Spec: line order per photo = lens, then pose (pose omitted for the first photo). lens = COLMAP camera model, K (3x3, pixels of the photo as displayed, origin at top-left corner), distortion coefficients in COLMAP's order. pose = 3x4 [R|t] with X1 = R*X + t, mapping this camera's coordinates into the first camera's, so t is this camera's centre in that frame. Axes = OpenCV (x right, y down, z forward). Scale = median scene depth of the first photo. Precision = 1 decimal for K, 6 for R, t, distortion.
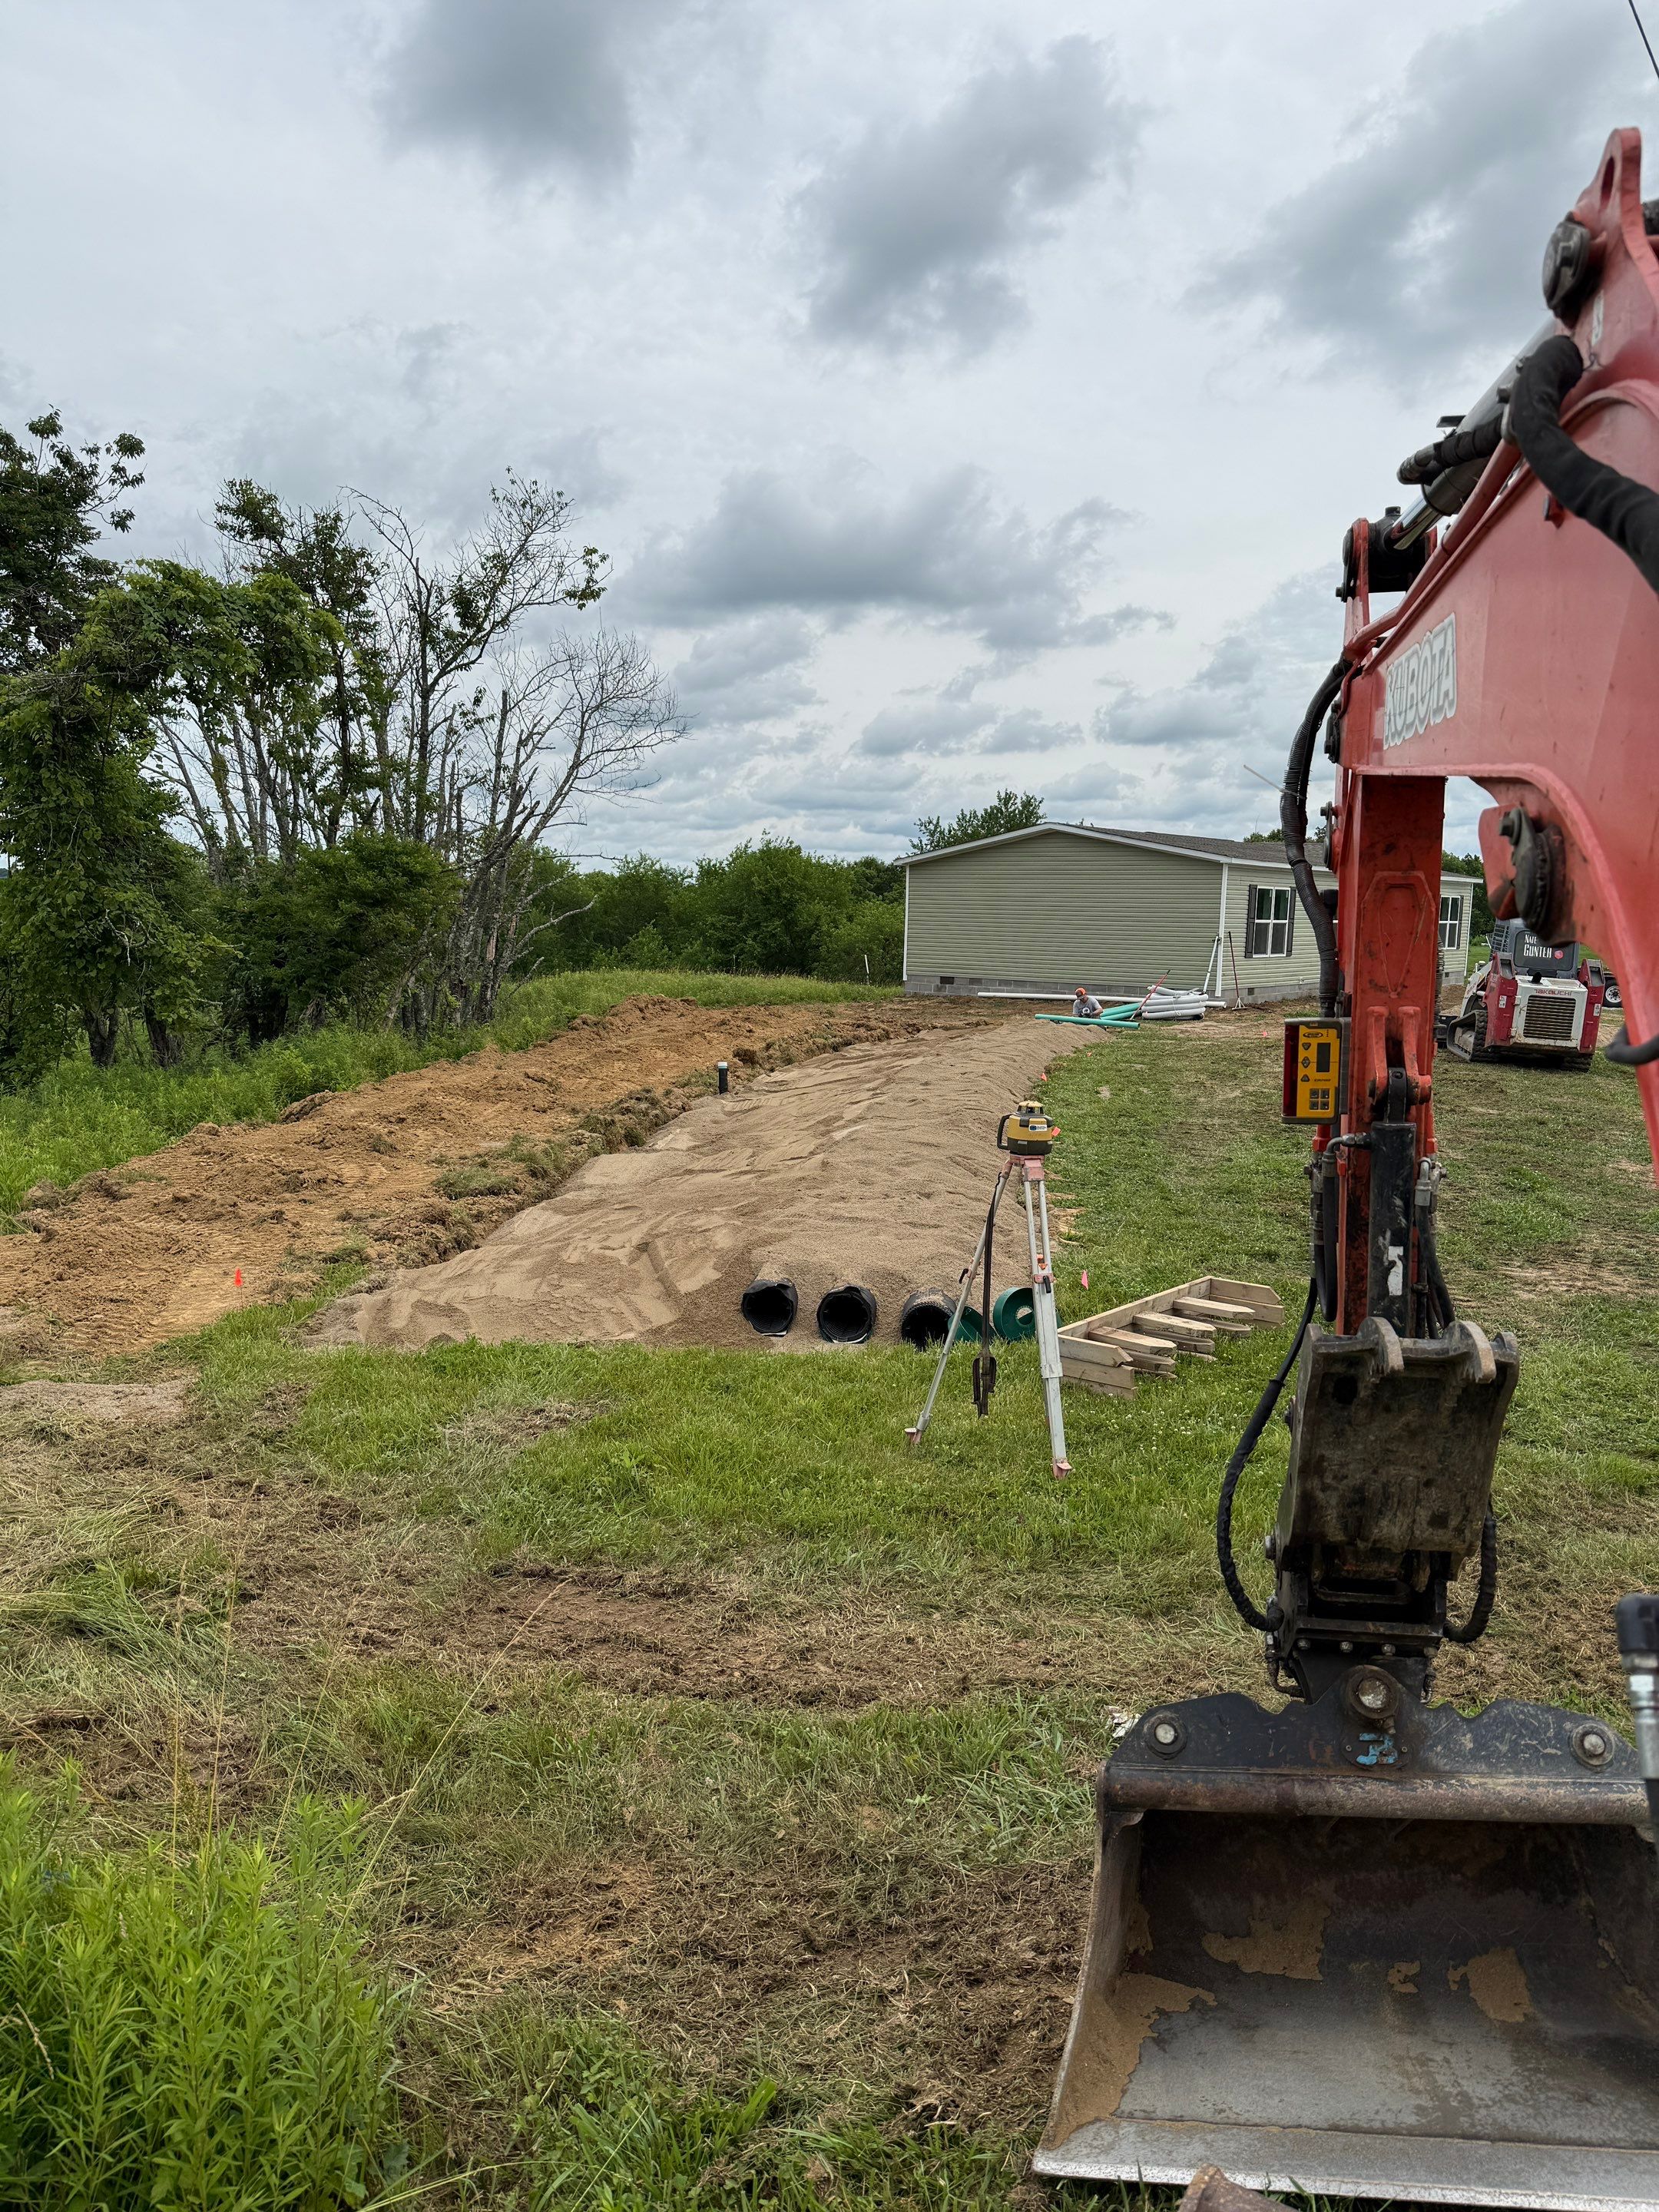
lens RADIAL K [[1601.4, 0, 807.9], [0, 1601.4, 1128.6], [0, 0, 1]] dist [0.042640, -0.037888]
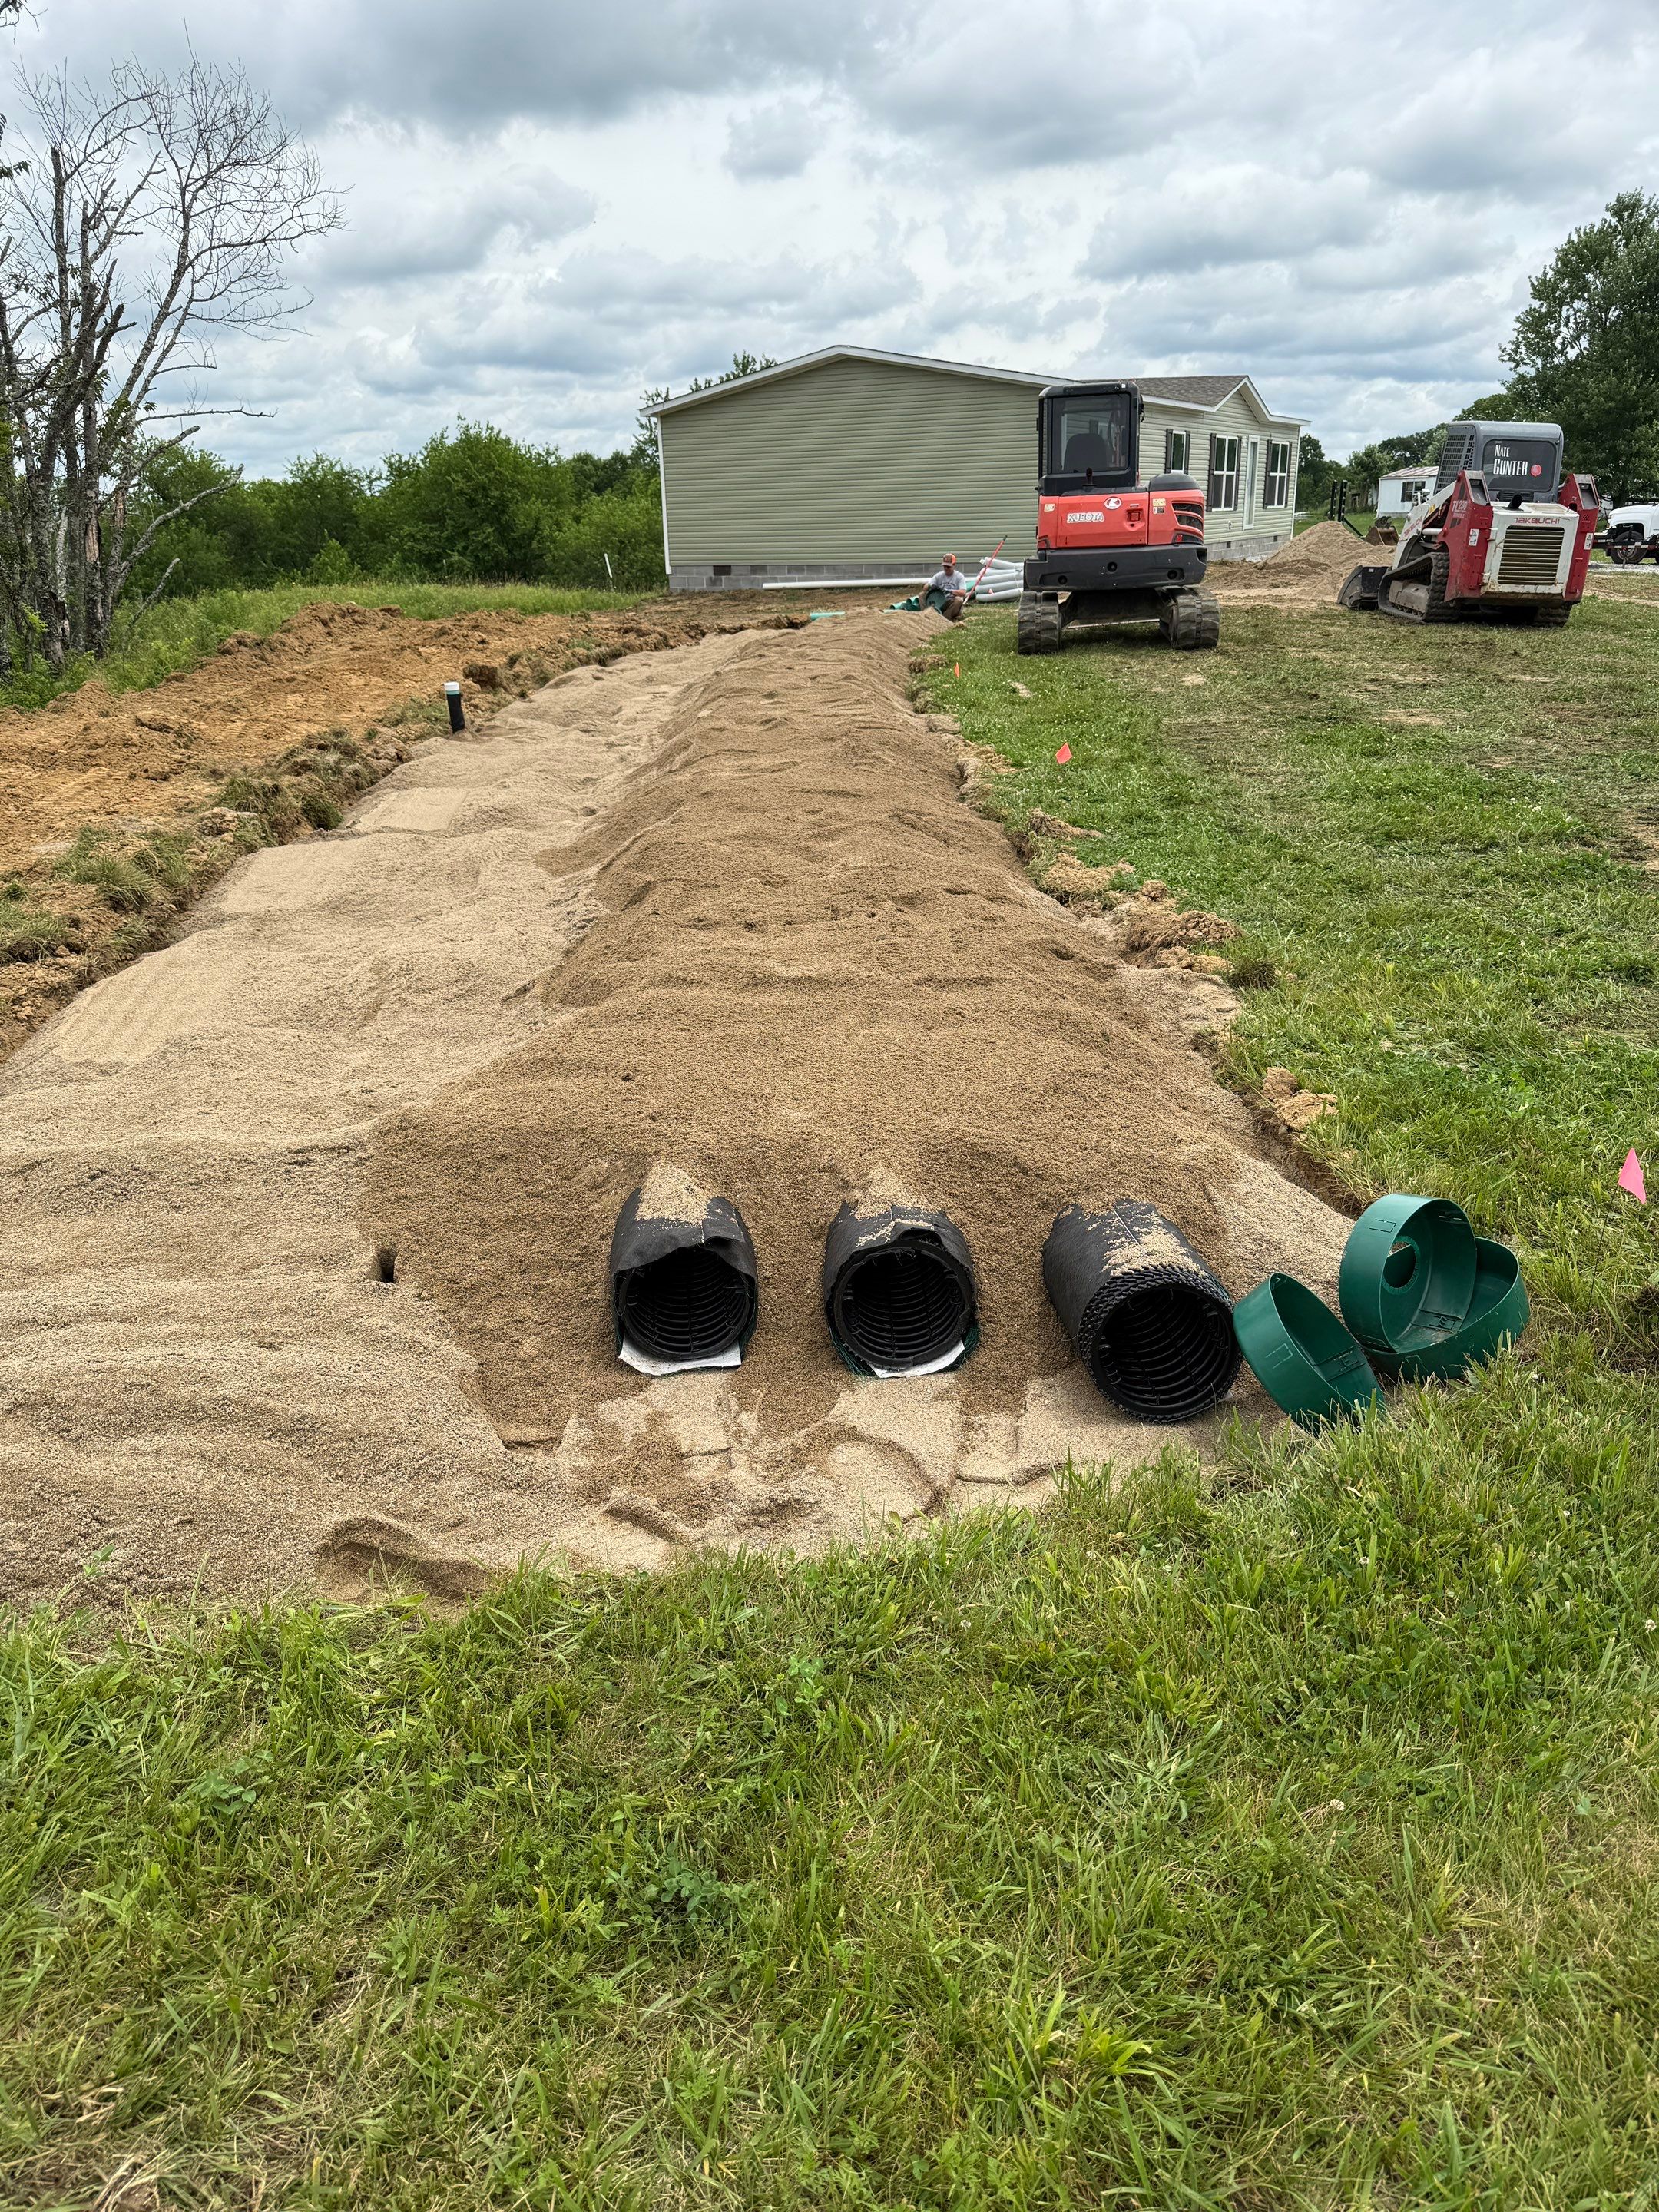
lens RADIAL K [[1601.4, 0, 823.3], [0, 1601.4, 1111.2], [0, 0, 1]] dist [0.042640, -0.037888]
pose [[0.983269, -0.105036, 0.148825, -0.016579], [0.070913, 0.973280, 0.218397, -0.002782], [-0.167788, -0.204189, 0.964445, 0.249506]]
